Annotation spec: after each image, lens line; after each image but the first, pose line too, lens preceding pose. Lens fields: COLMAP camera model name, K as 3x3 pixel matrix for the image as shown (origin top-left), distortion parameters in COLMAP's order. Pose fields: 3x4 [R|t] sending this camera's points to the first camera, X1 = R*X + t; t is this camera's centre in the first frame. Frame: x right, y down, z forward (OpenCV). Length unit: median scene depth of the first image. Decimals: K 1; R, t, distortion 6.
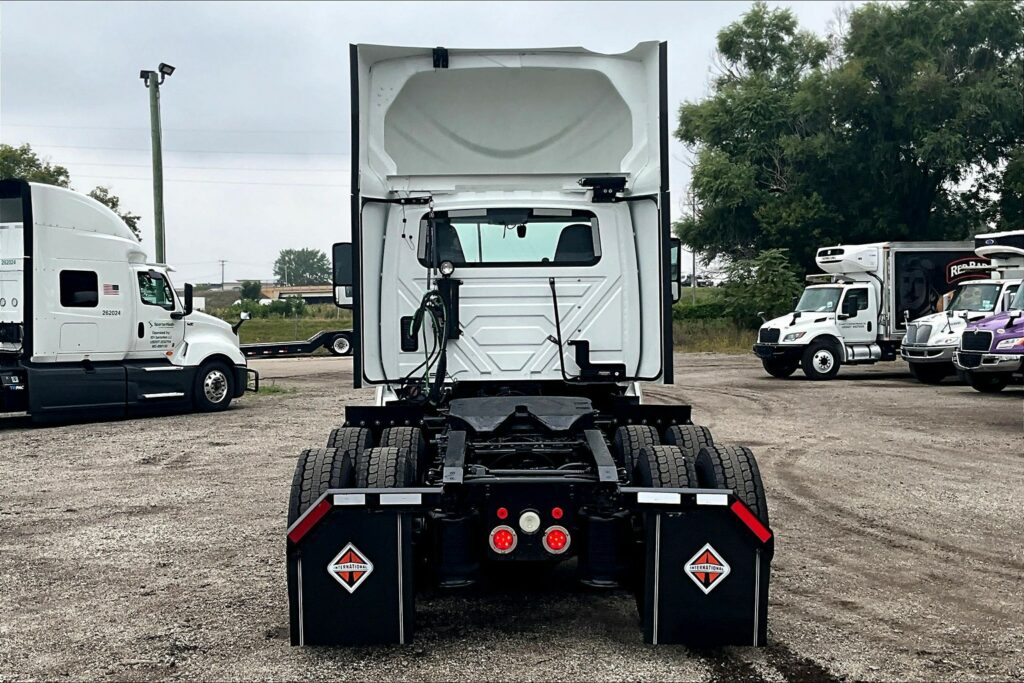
lens RADIAL K [[1263.6, 0, 512.7], [0, 1263.6, 355.5], [0, 0, 1]] dist [0.092878, -0.049789]
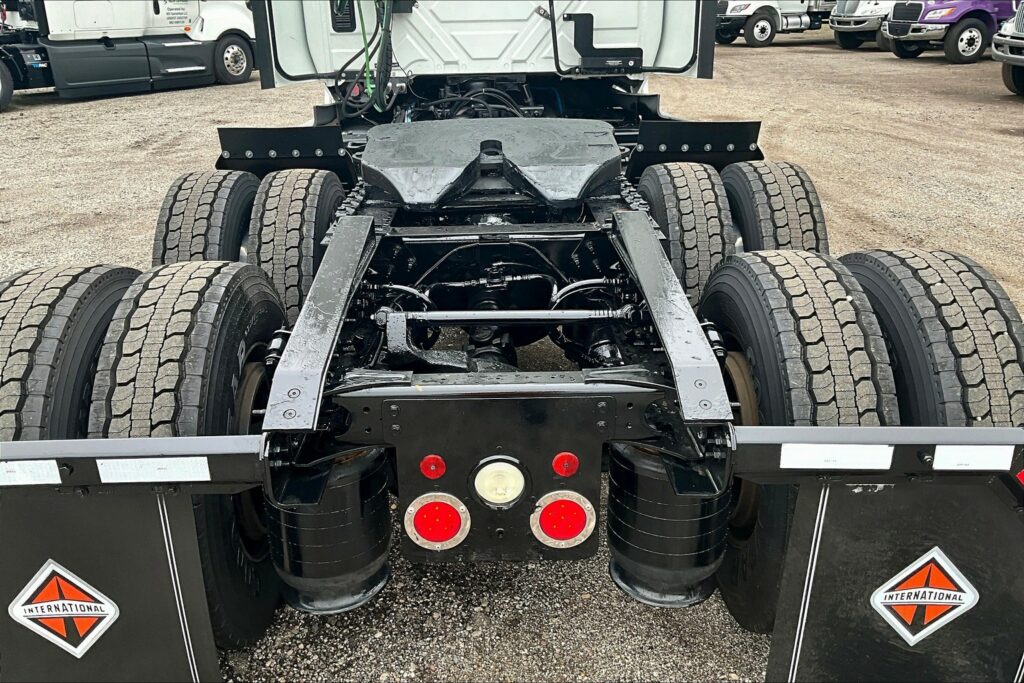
lens RADIAL K [[853.3, 0, 512.0], [0, 853.3, 341.5], [0, 0, 1]] dist [0.036234, -0.080250]
pose [[0.999948, -0.009335, 0.004073, 0.004901], [0.007347, 0.938100, 0.346286, -0.002791], [-0.007053, -0.346238, 0.938120, 0.218607]]
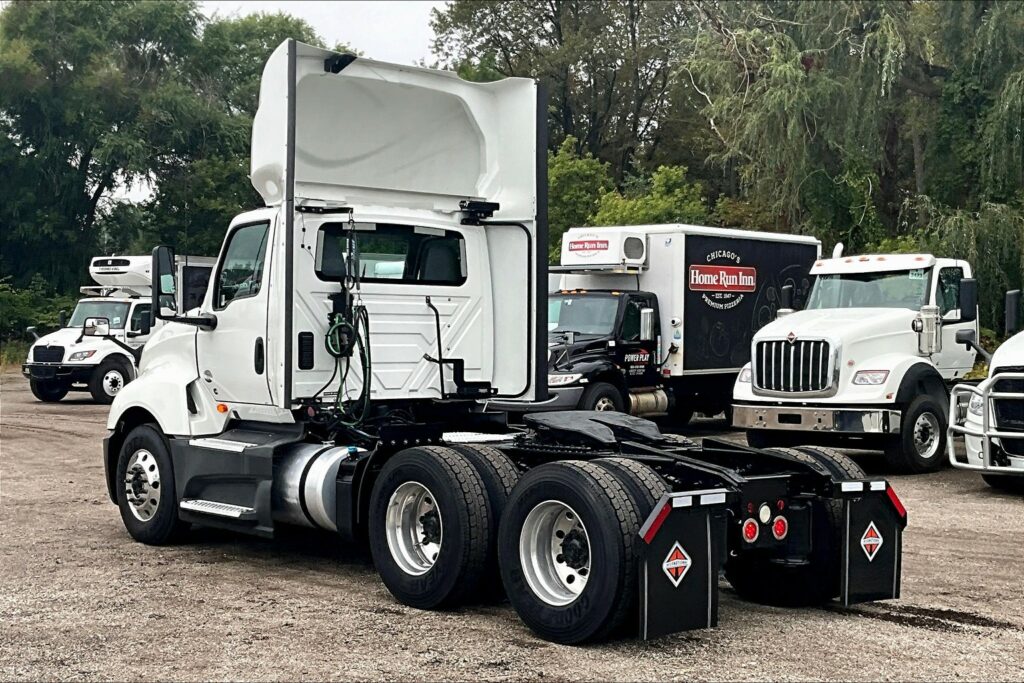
lens RADIAL K [[1440.7, 0, 542.0], [0, 1440.7, 343.3], [0, 0, 1]] dist [0.083019, -0.035130]
pose [[0.757680, 0.014151, 0.652473, -0.296002], [0.001483, 0.999725, -0.023404, 0.001277], [-0.652624, 0.018701, 0.757451, 0.034153]]
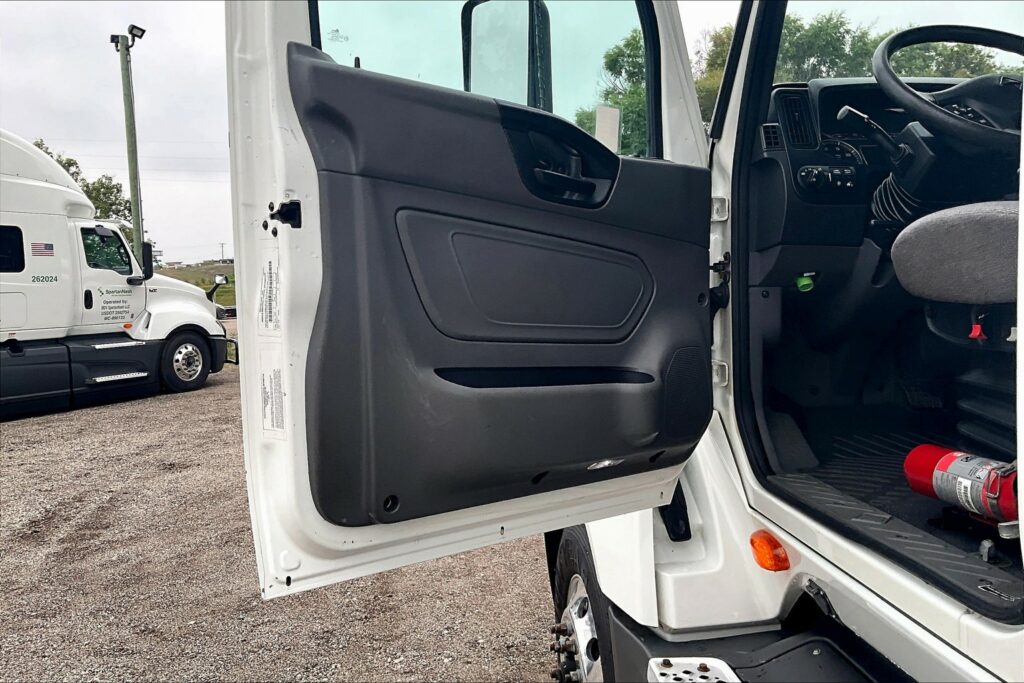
lens RADIAL K [[853.3, 0, 512.0], [0, 853.3, 341.5], [0, 0, 1]] dist [0.036234, -0.080250]
pose [[0.994921, -0.028286, 0.096603, -0.075033], [0.024113, 0.998736, 0.044098, -0.010704], [-0.097728, -0.041544, 0.994346, 0.426701]]
